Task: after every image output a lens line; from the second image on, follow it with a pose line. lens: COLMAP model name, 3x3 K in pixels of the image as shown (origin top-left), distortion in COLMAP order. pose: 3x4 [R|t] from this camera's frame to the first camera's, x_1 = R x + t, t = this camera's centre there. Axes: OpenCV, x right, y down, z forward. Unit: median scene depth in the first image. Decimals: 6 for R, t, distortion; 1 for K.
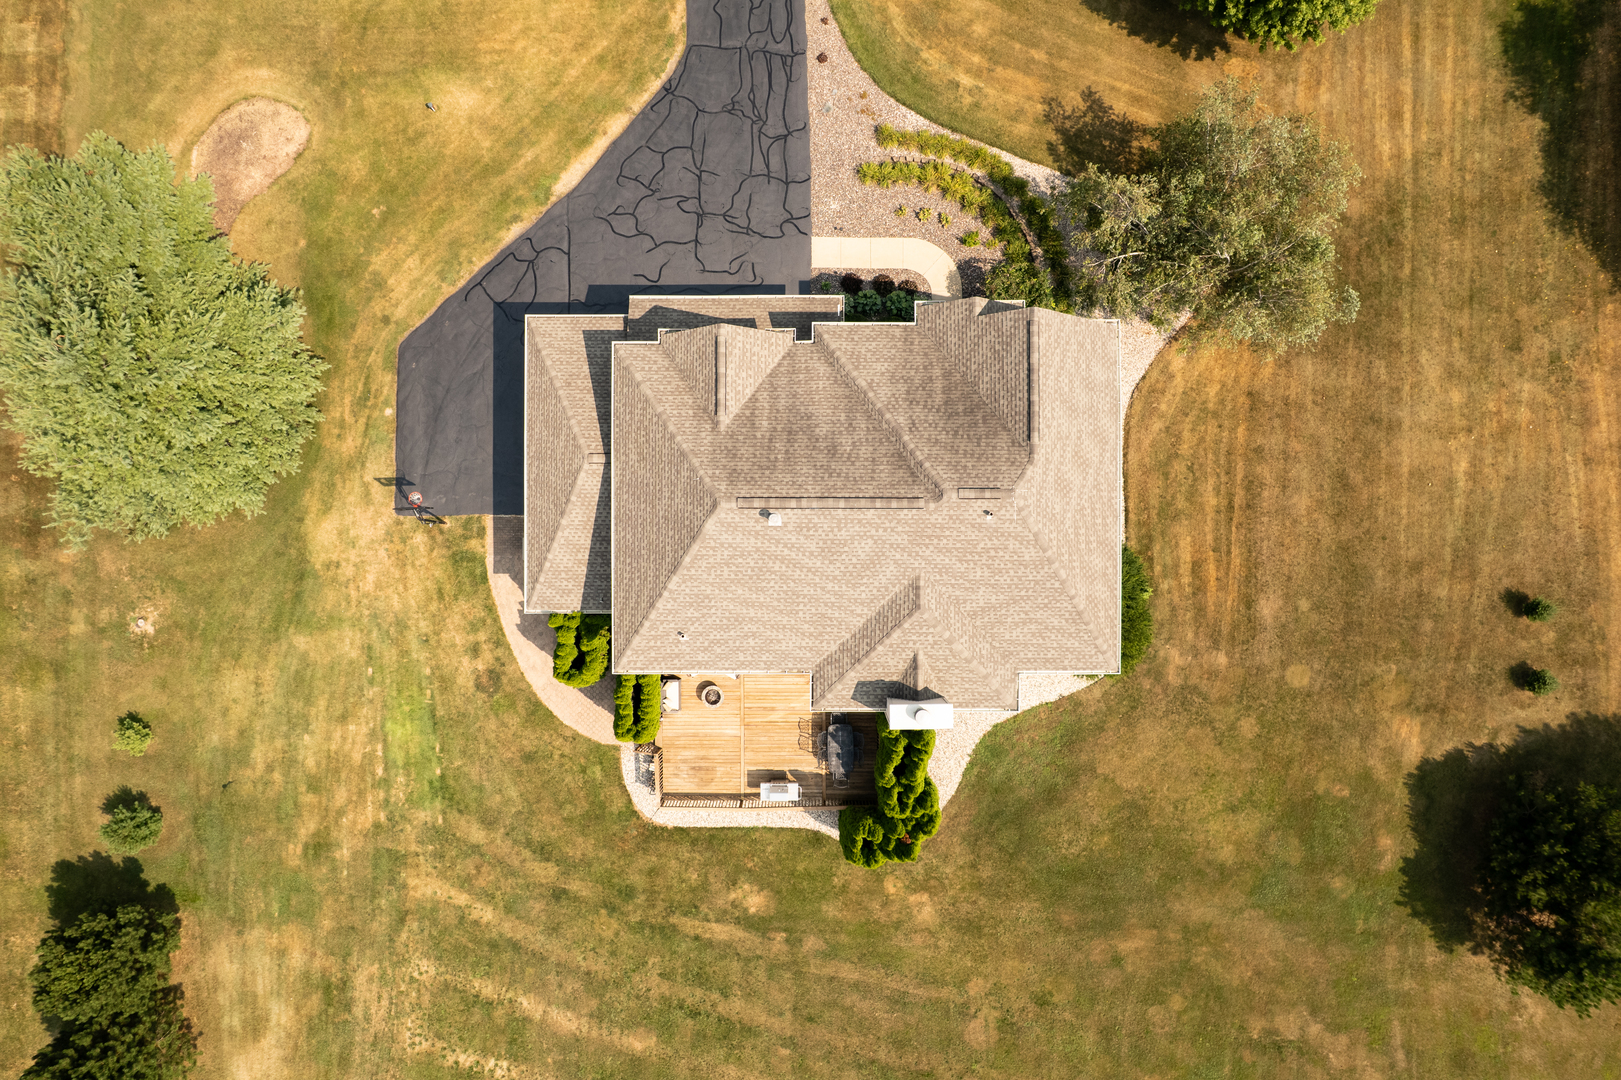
lens RADIAL K [[1038.8, 0, 811.9], [0, 1038.8, 542.5], [0, 0, 1]] dist [-0.084224, 0.077287]
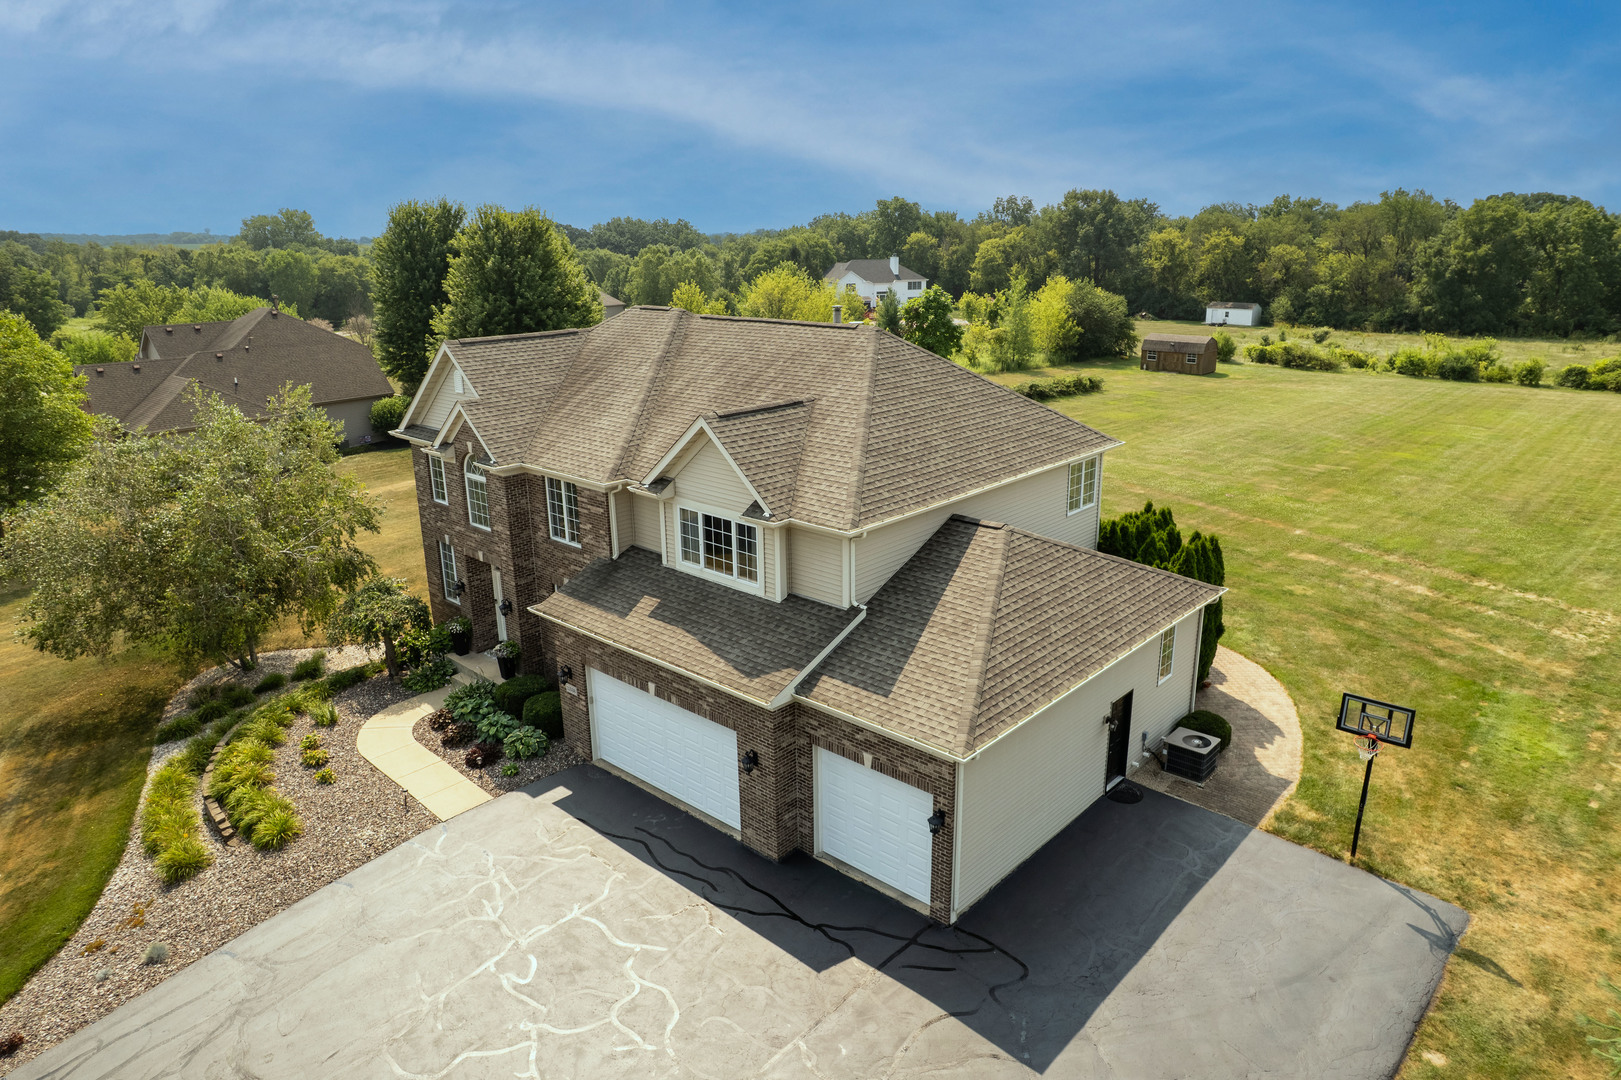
lens RADIAL K [[1037.3, 0, 811.7], [0, 1037.3, 543.9], [0, 0, 1]] dist [-0.077088, 0.071004]
pose [[-0.735100, -0.178487, 0.654042, -0.453297], [0.677671, -0.221551, 0.701197, -0.499495], [0.019749, 0.958675, 0.283817, 0.706751]]
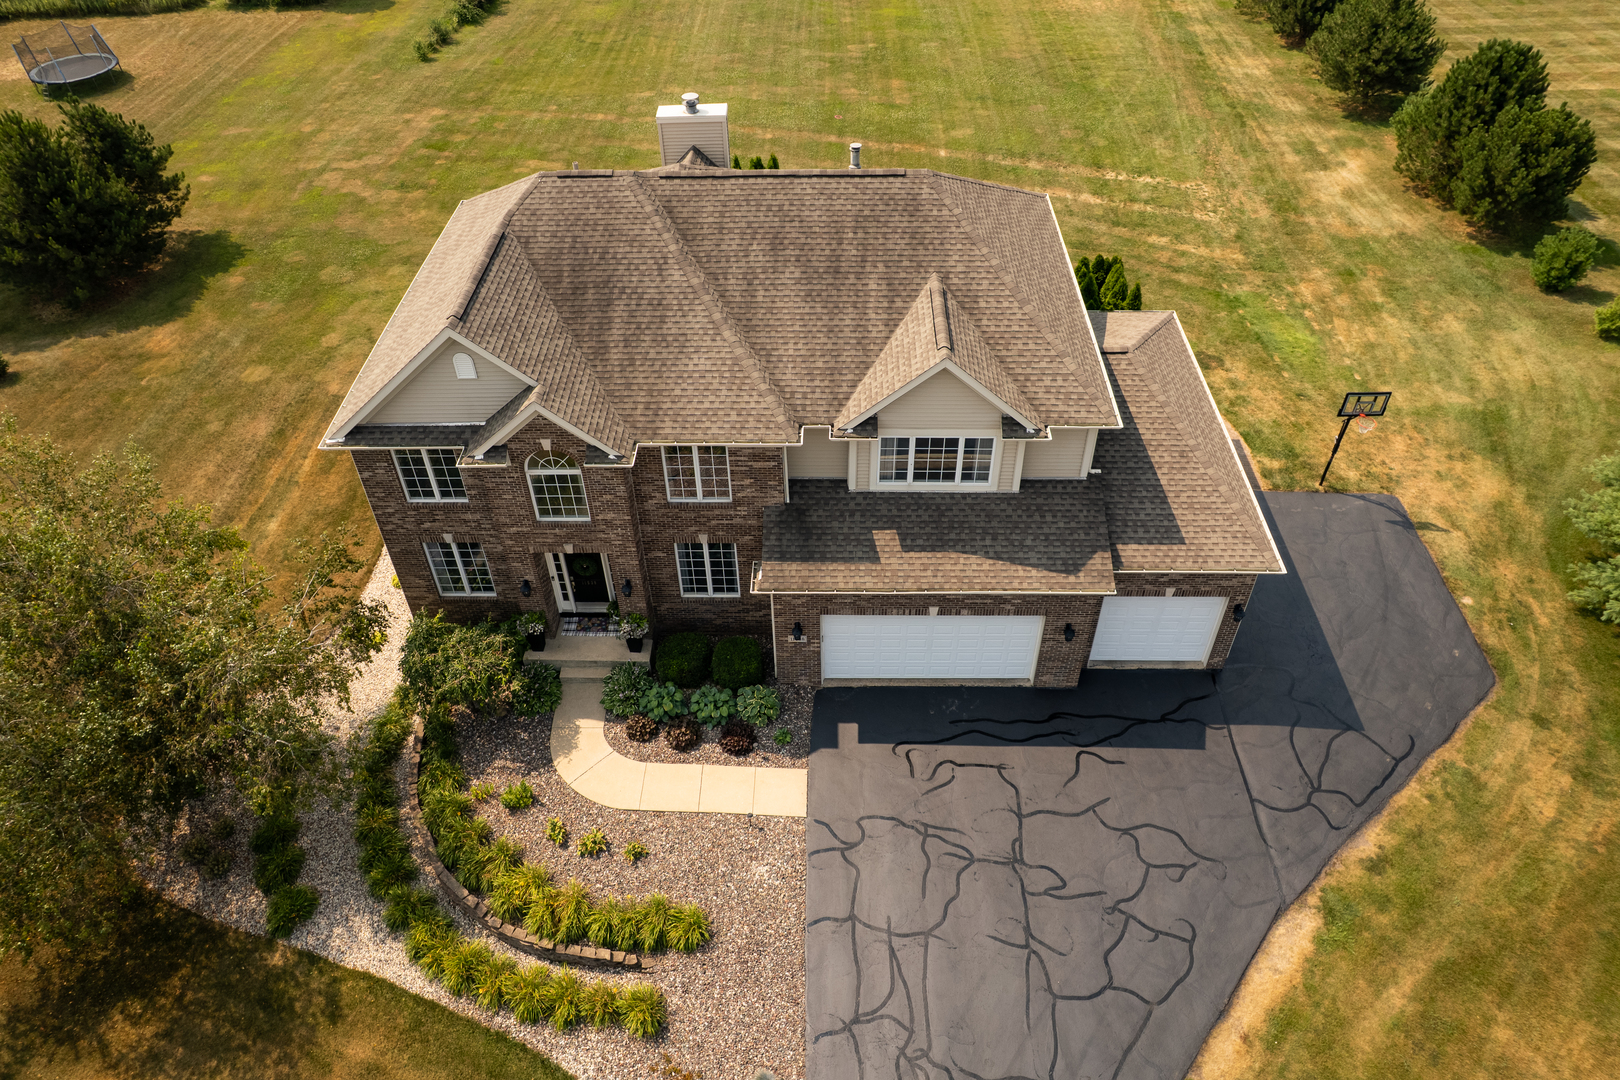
lens RADIAL K [[1091.3, 0, 793.1], [0, 1091.3, 547.2], [0, 0, 1]] dist [-0.079810, 0.073776]
pose [[-0.998800, 0.003702, 0.048833, -0.021560], [0.033273, -0.680366, 0.732117, -0.609784], [0.035935, 0.732863, 0.679426, 0.500399]]
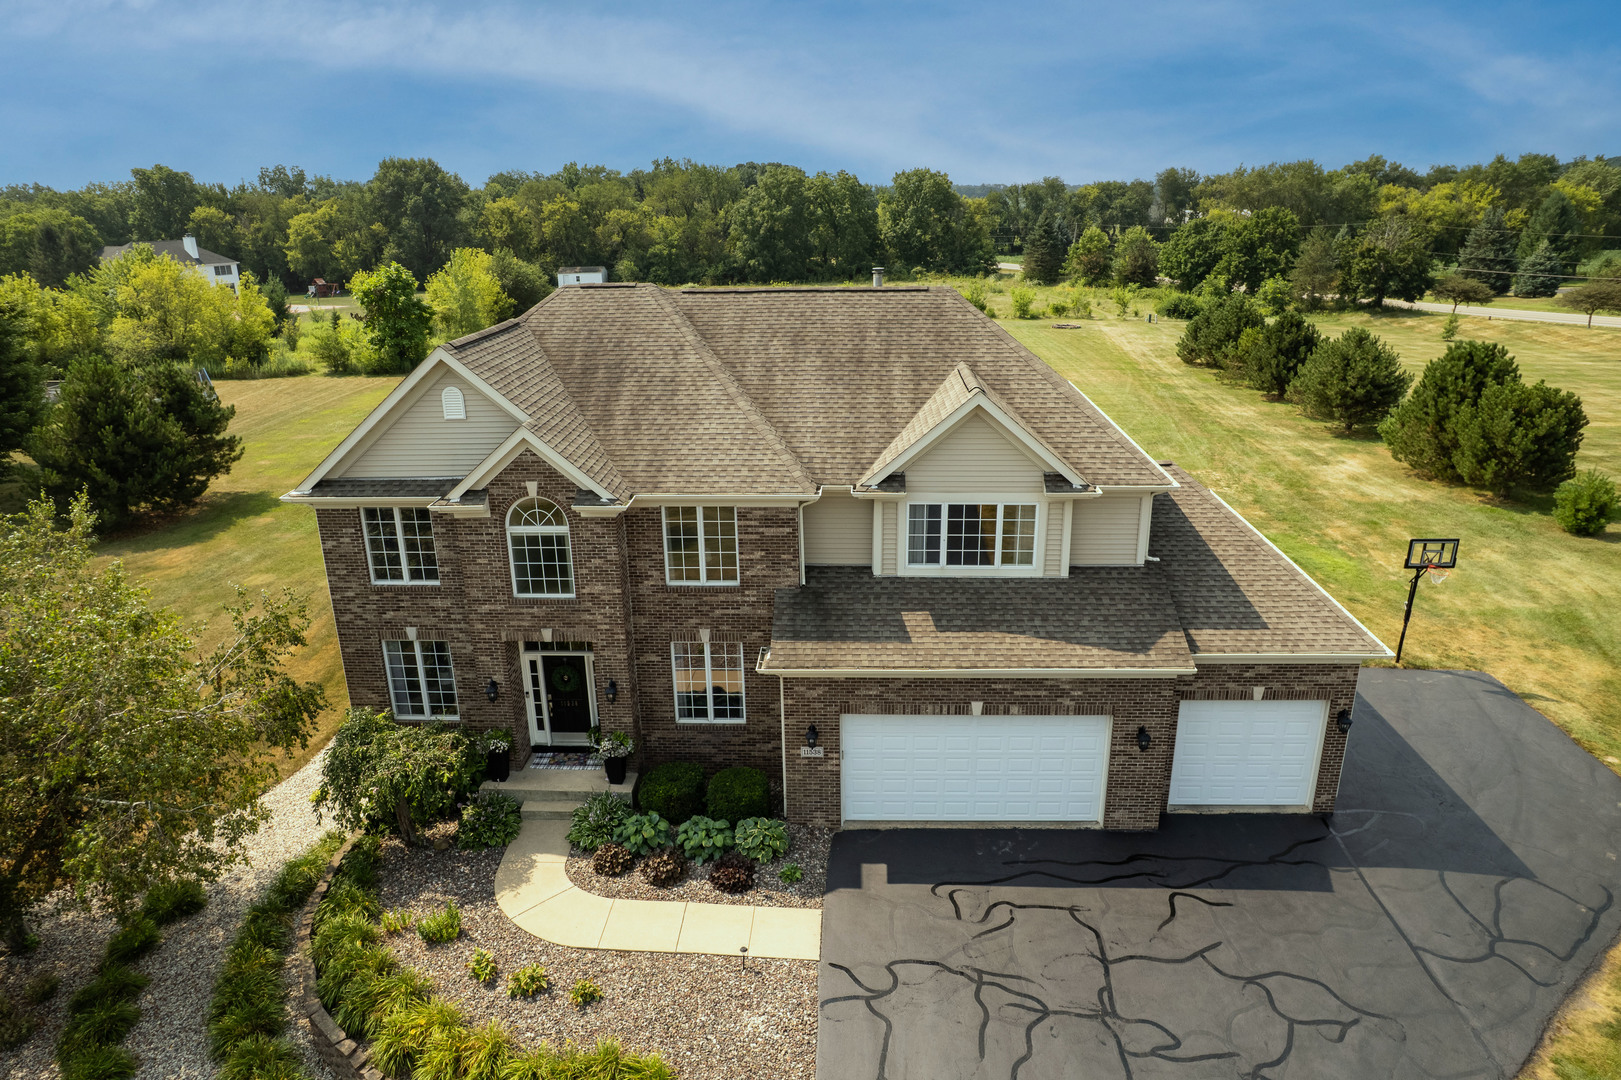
lens RADIAL K [[1038.8, 0, 811.9], [0, 1038.8, 542.5], [0, 0, 1]] dist [-0.084224, 0.077287]
pose [[-0.998481, 0.008945, 0.054372, -0.020713], [0.048545, -0.324047, 0.944795, -0.616347], [0.026071, 0.945999, 0.323120, 0.703906]]
